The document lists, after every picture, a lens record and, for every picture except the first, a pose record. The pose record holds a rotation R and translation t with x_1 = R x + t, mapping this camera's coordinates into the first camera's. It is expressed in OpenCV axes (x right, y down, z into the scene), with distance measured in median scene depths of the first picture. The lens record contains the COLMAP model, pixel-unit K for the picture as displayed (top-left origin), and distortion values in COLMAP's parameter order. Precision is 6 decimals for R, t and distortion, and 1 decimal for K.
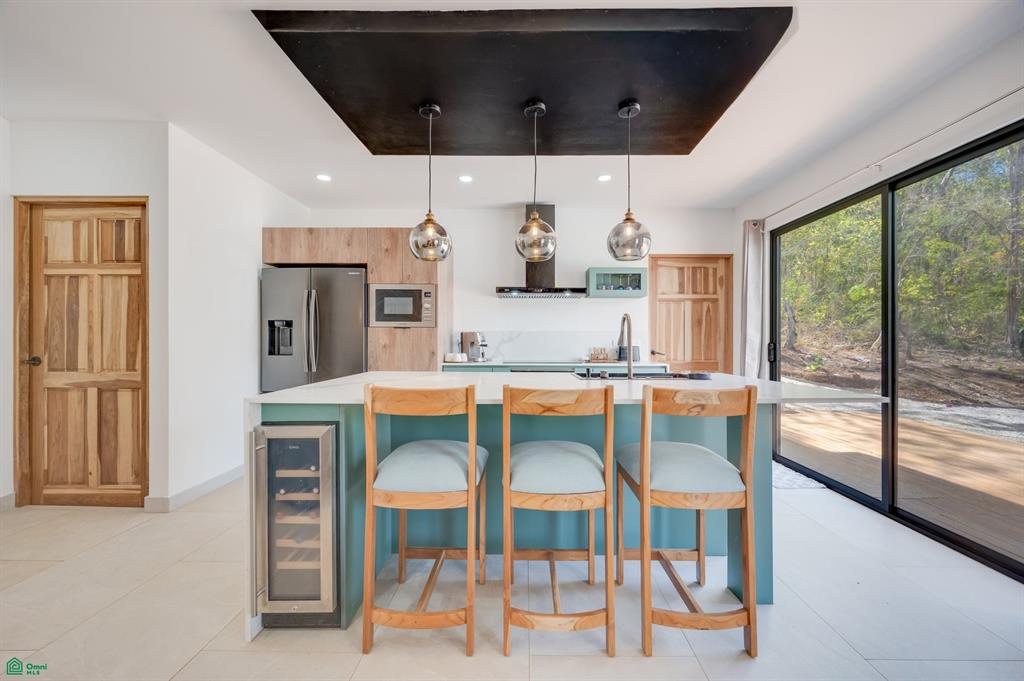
lens RADIAL K [[406.6, 0, 519.6], [0, 406.6, 340.7], [0, 0, 1]] dist [-0.001767, -0.000149]
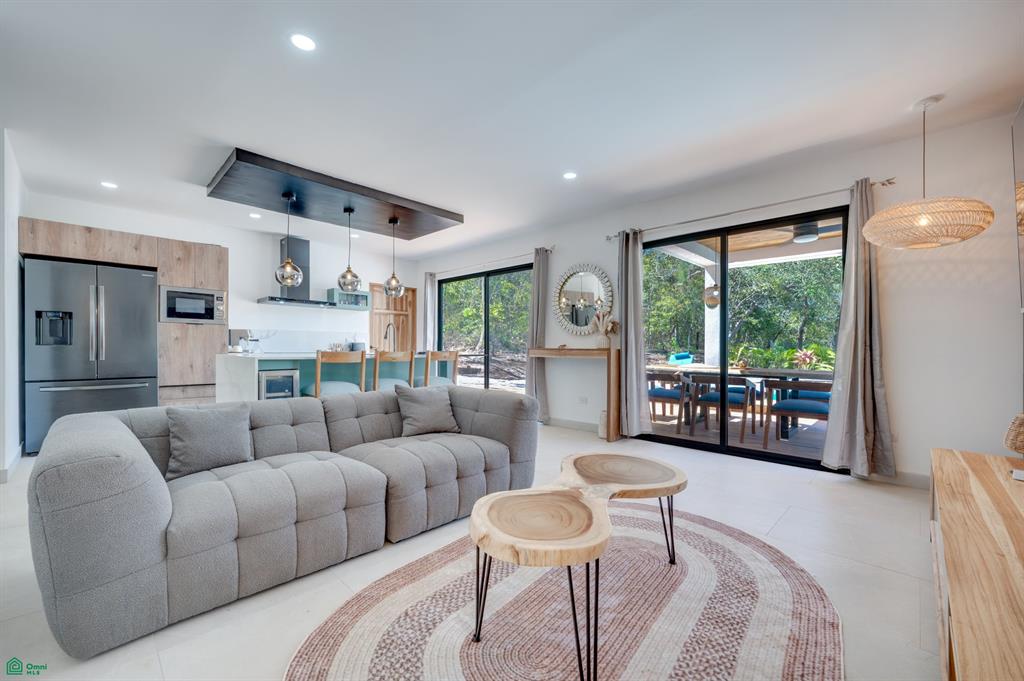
lens RADIAL K [[416.5, 0, 514.8], [0, 416.5, 344.4], [0, 0, 1]] dist [0.000703, 0.000161]
pose [[0.685376, 0.009084, 0.728133, -0.540255], [-0.003813, 0.999953, -0.008887, 0.037728], [-0.728180, 0.003315, 0.685378, -0.570108]]
